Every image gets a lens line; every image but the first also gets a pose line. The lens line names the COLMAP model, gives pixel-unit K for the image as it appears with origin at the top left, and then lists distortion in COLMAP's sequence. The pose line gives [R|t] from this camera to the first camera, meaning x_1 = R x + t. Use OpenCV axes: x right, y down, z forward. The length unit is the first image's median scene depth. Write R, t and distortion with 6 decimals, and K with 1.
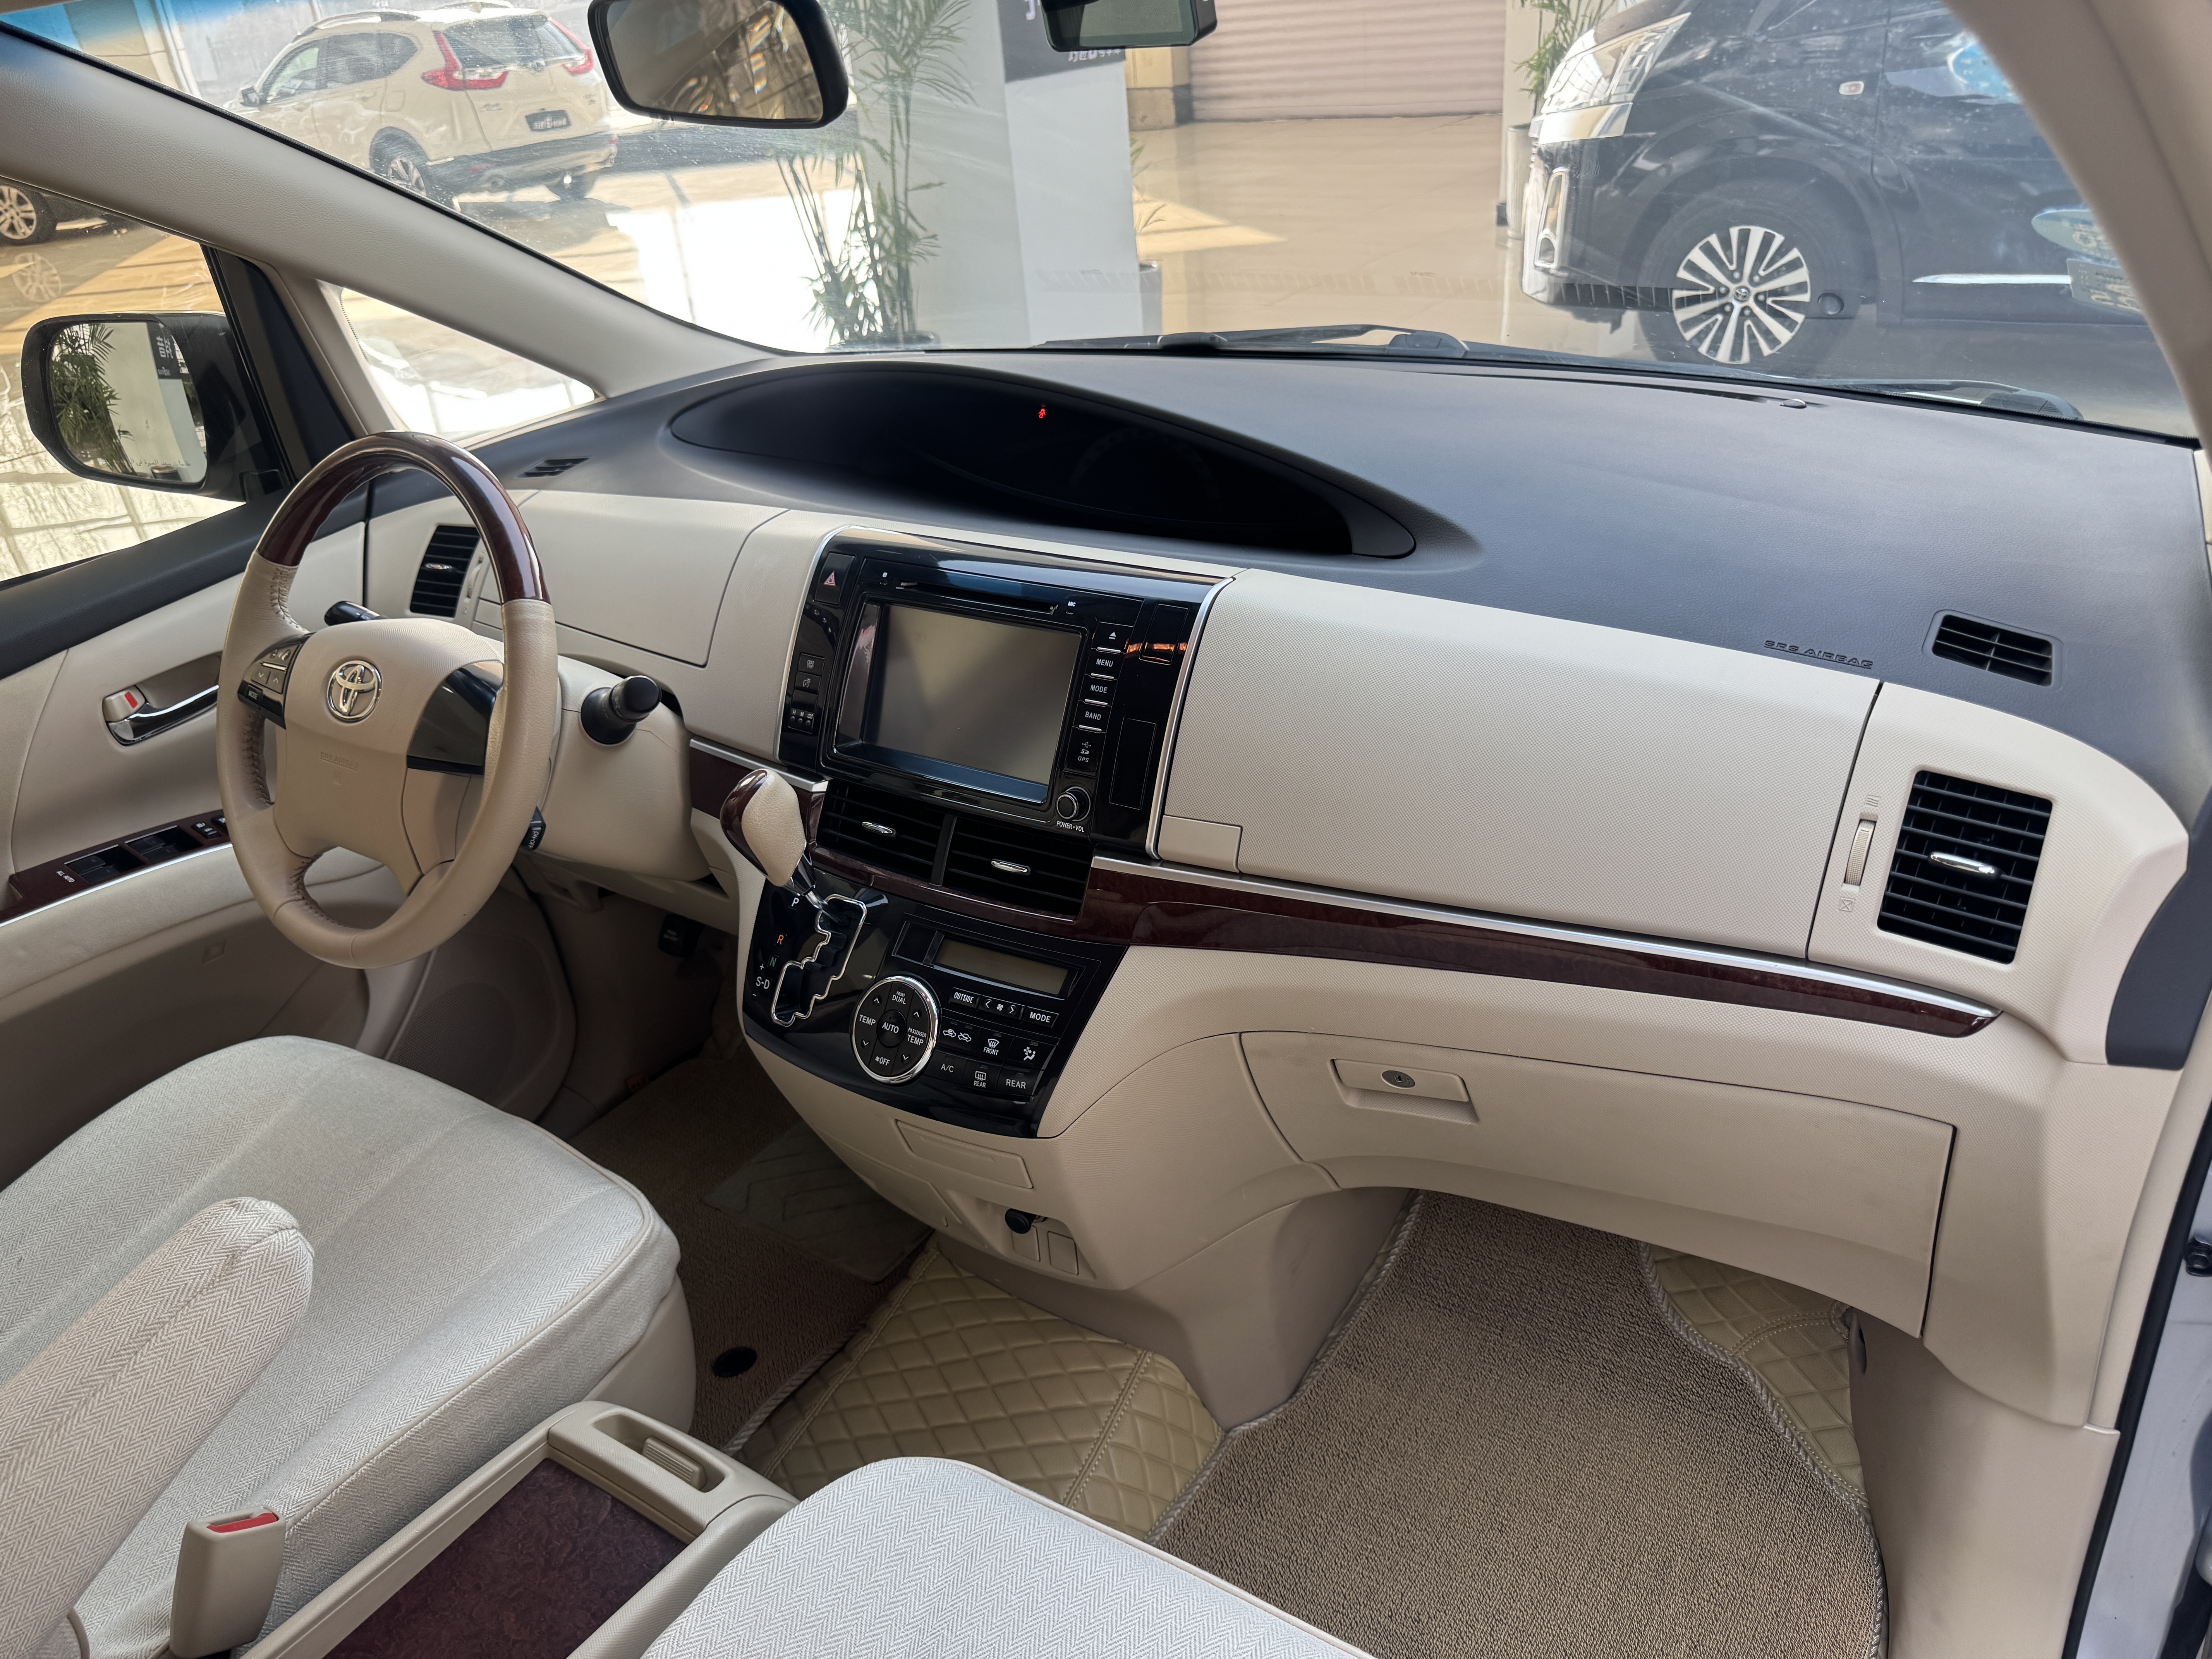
lens RADIAL K [[1603.6, 0, 1111.9], [0, 1603.6, 832.8], [0, 0, 1]] dist [0.020378, -0.040128]
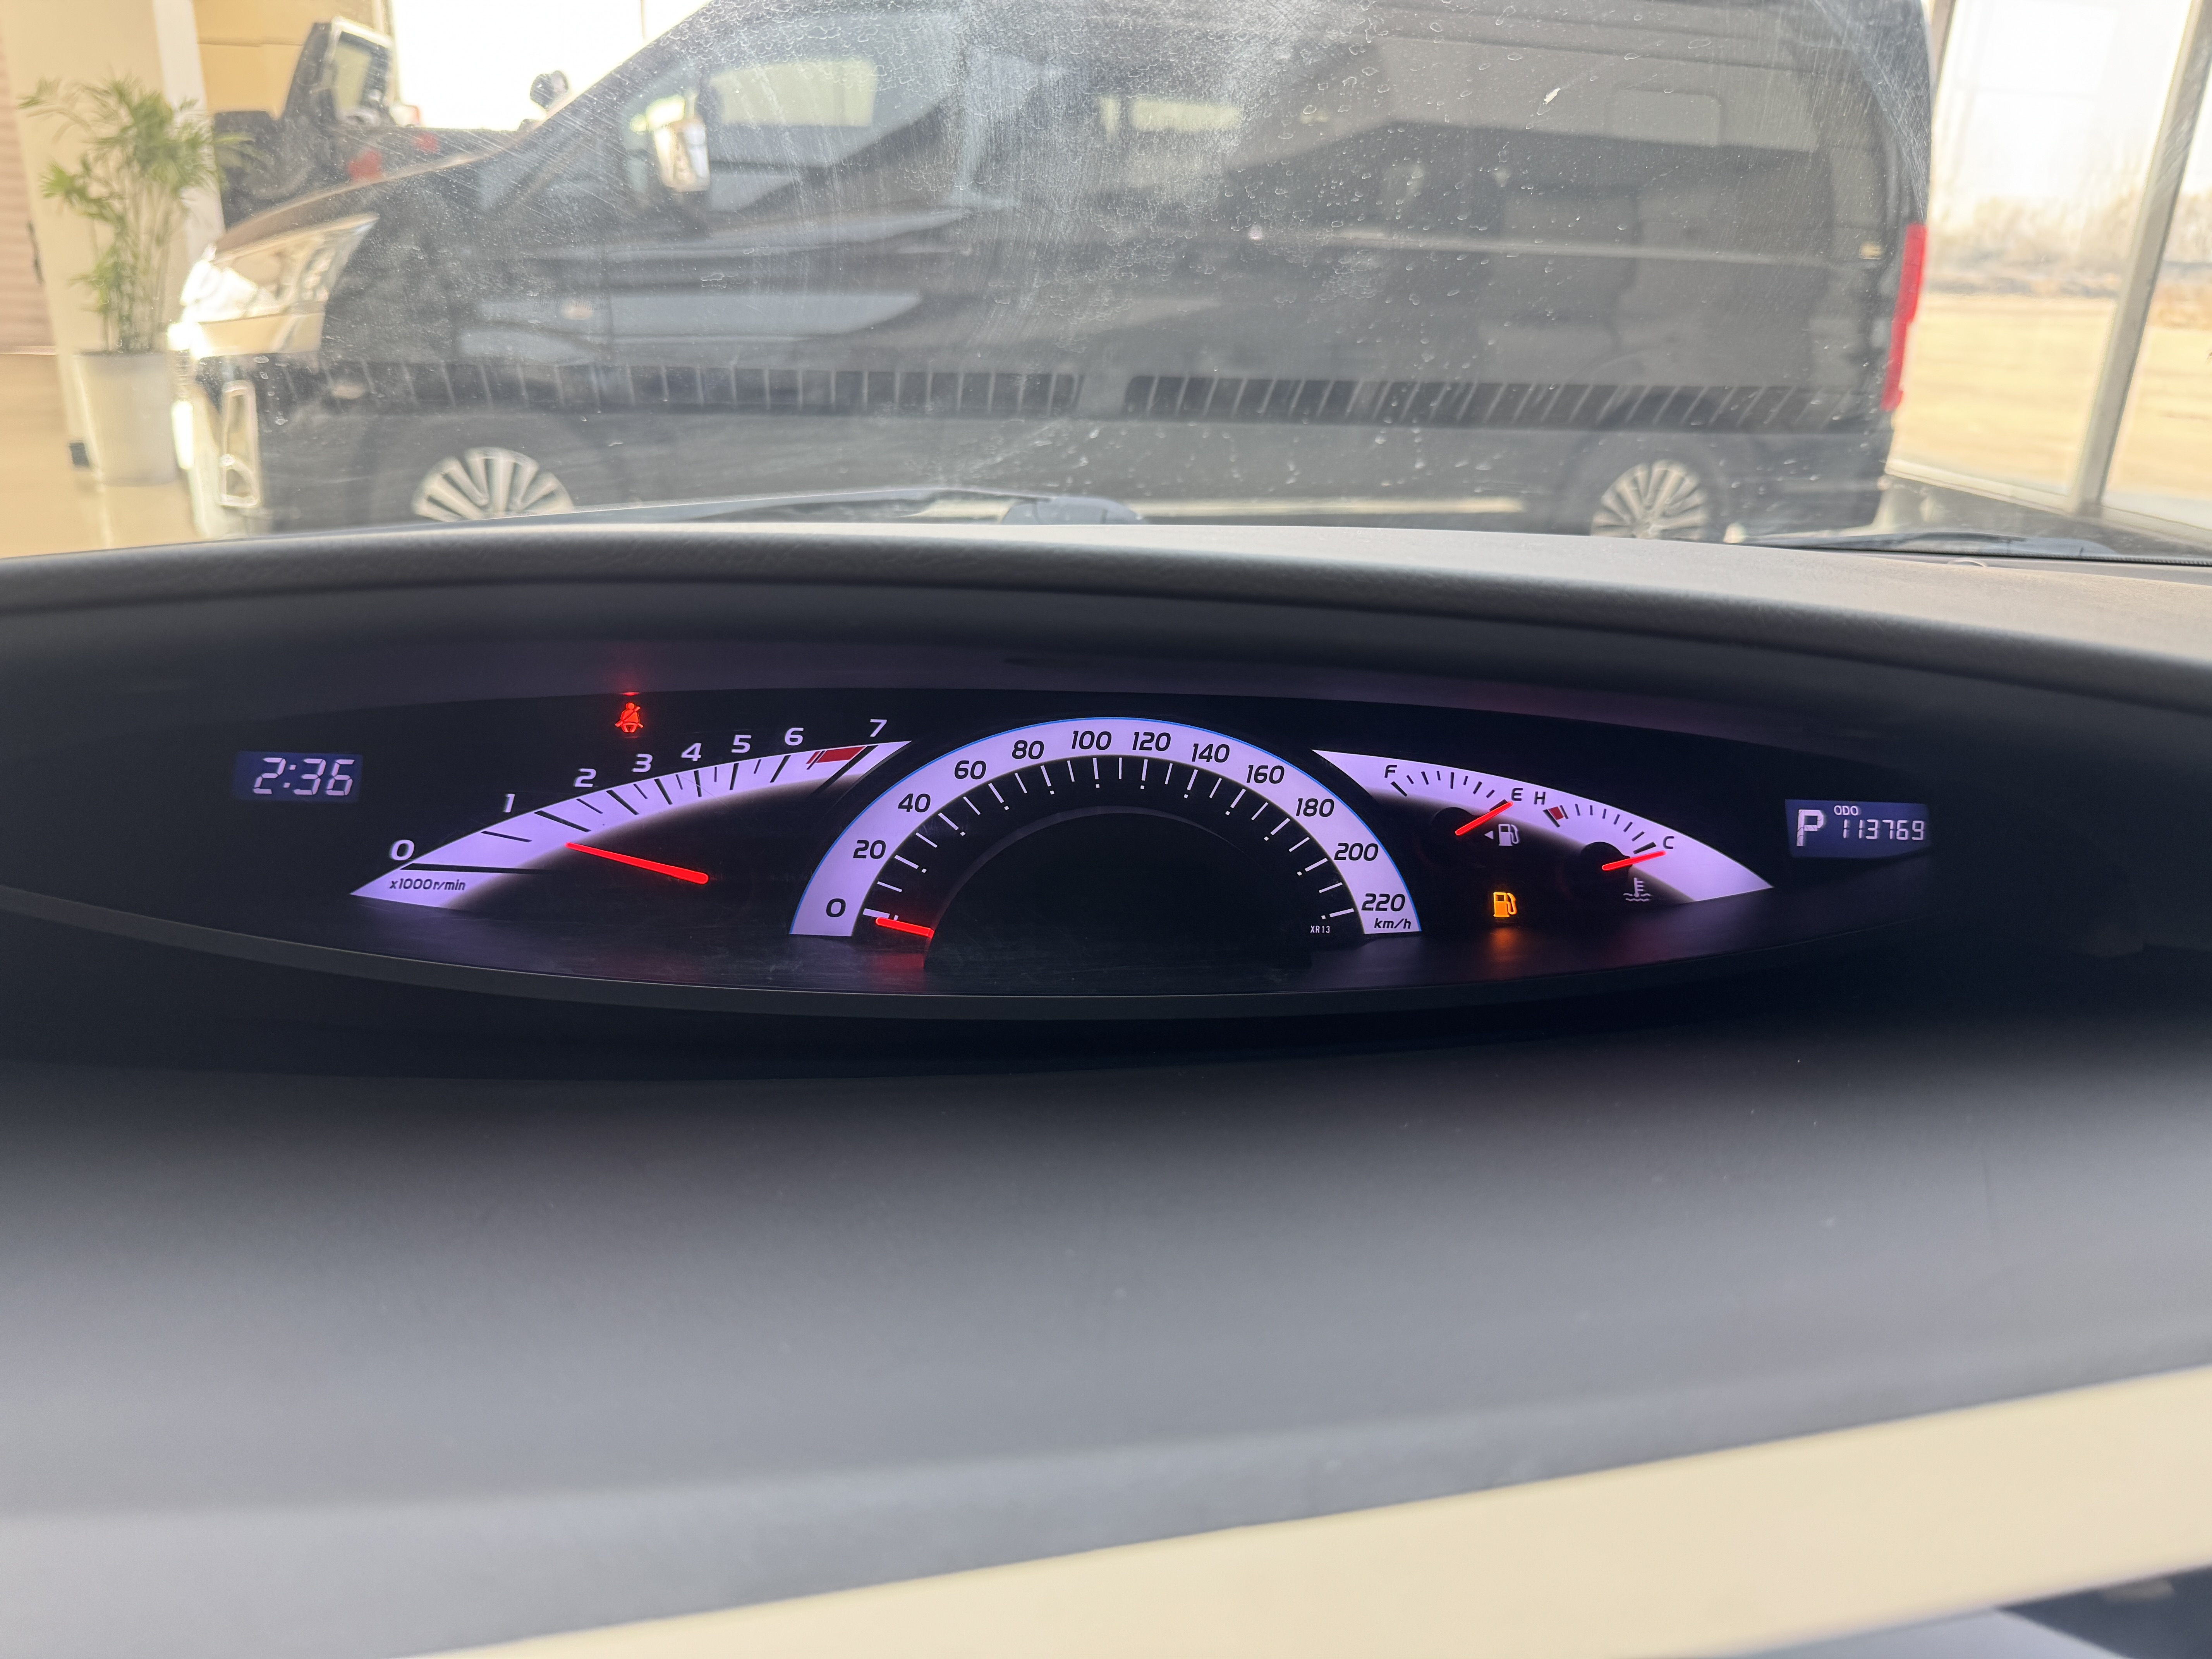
lens RADIAL K [[1603.6, 0, 1072.3], [0, 1603.6, 798.1], [0, 0, 1]] dist [0.020378, -0.040128]
pose [[0.667627, -0.147825, 0.729672, -0.212263], [0.269347, 0.961659, -0.051621, -0.213124], [-0.694065, 0.230999, 0.681846, 0.729367]]
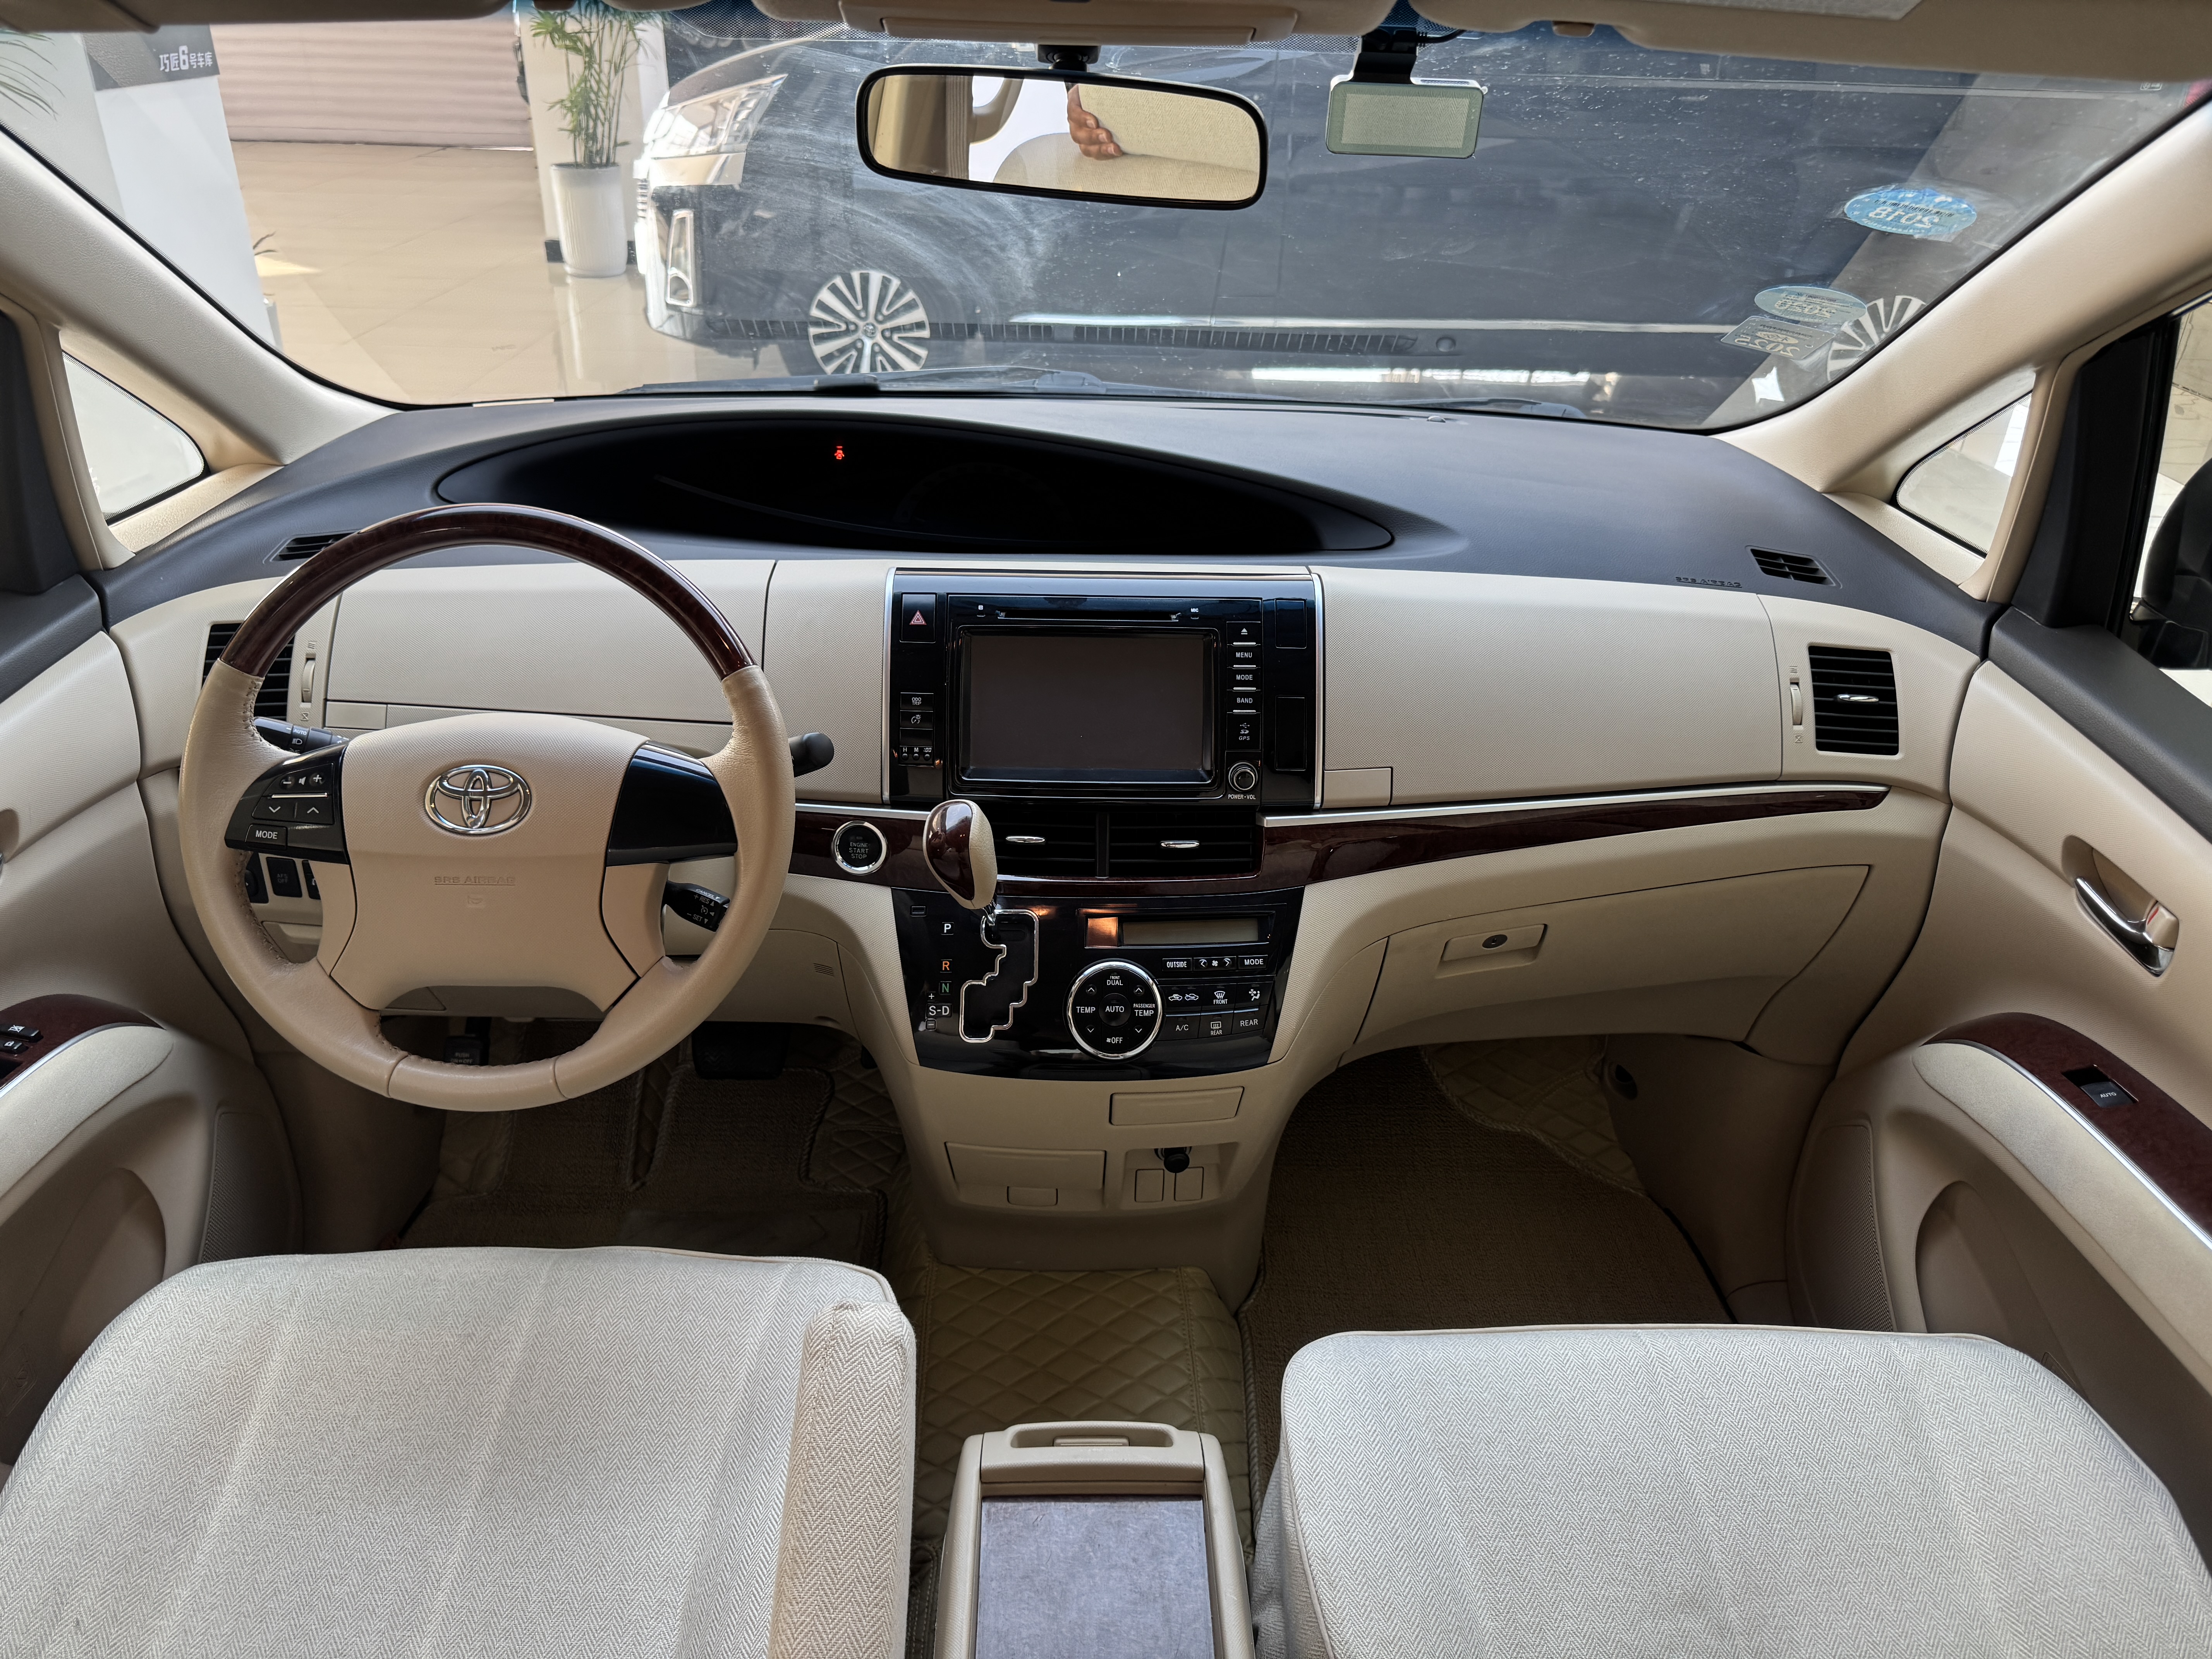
lens RADIAL K [[1603.6, 0, 1115.5], [0, 1603.6, 821.5], [0, 0, 1]] dist [0.020378, -0.040128]
pose [[0.807277, -0.176523, 0.563154, -0.525450], [0.190677, 0.981058, 0.034184, -0.030136], [-0.558521, 0.079785, 0.825644, 0.059720]]
